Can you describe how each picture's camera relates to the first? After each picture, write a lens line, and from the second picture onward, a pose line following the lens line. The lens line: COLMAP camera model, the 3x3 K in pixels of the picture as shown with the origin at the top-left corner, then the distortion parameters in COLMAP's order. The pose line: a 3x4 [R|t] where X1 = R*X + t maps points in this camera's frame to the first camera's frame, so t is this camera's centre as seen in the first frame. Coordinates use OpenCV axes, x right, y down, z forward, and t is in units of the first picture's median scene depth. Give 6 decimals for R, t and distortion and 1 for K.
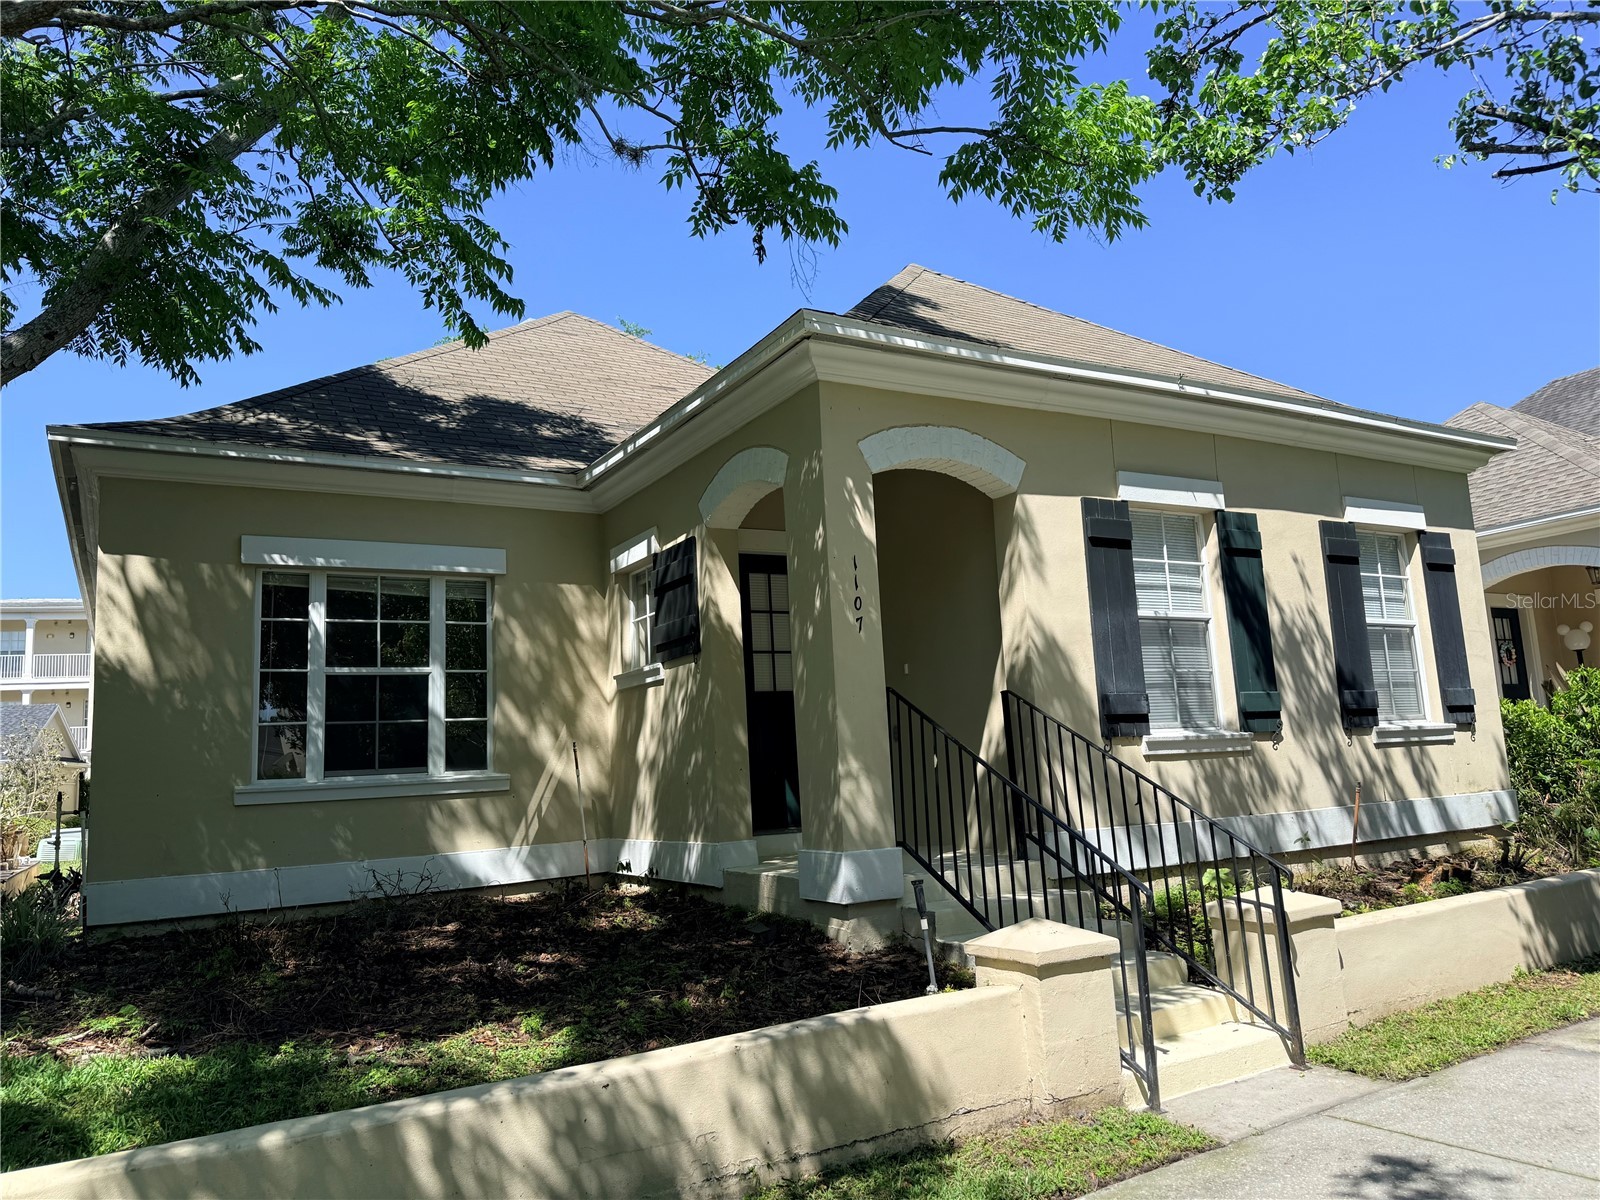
lens RADIAL K [[1131.4, 0, 800.0], [0, 1131.4, 600.0], [0, 0, 1]] dist [-0.001688, -0.001723]
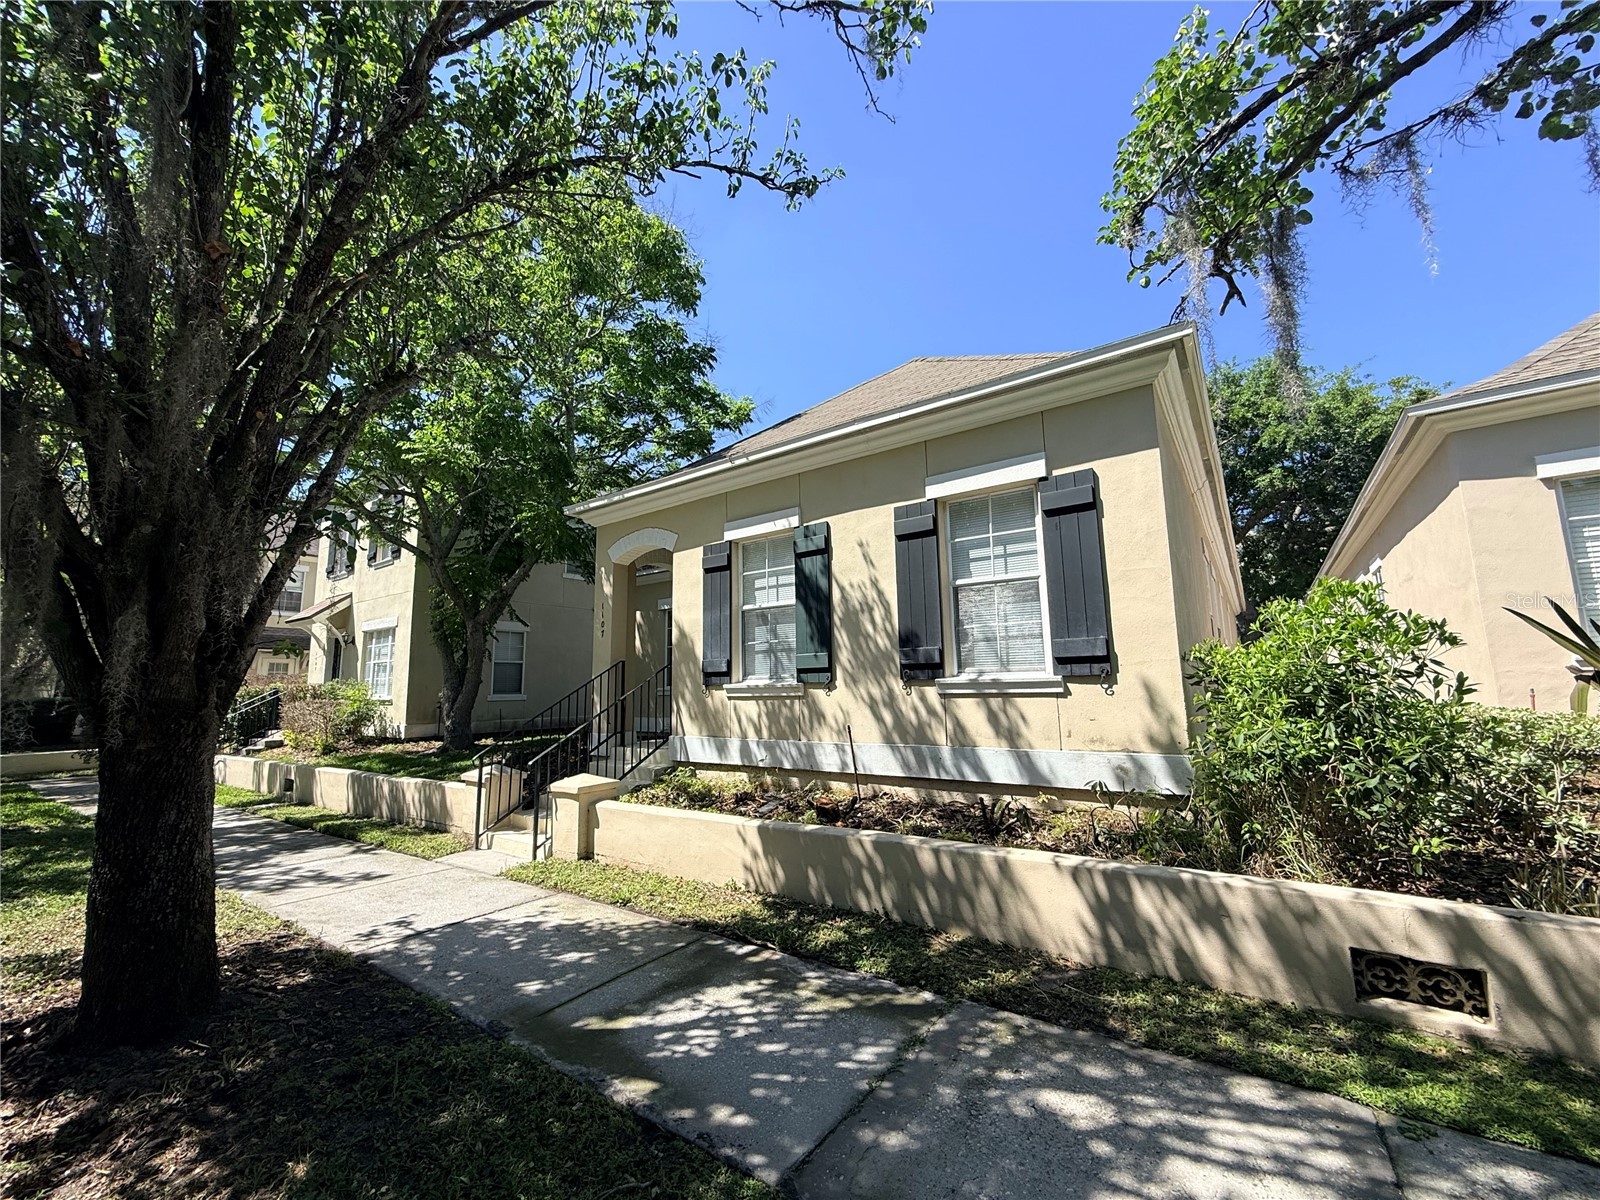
lens RADIAL K [[645.5, 0, 800.0], [0, 645.5, 600.0], [0, 0, 1]] dist [0.001093, 0.000051]
pose [[0.421059, -0.083733, -0.903160, 1.120805], [0.136264, 0.990269, -0.028282, 0.035909], [0.896739, -0.111159, 0.428371, 0.654703]]
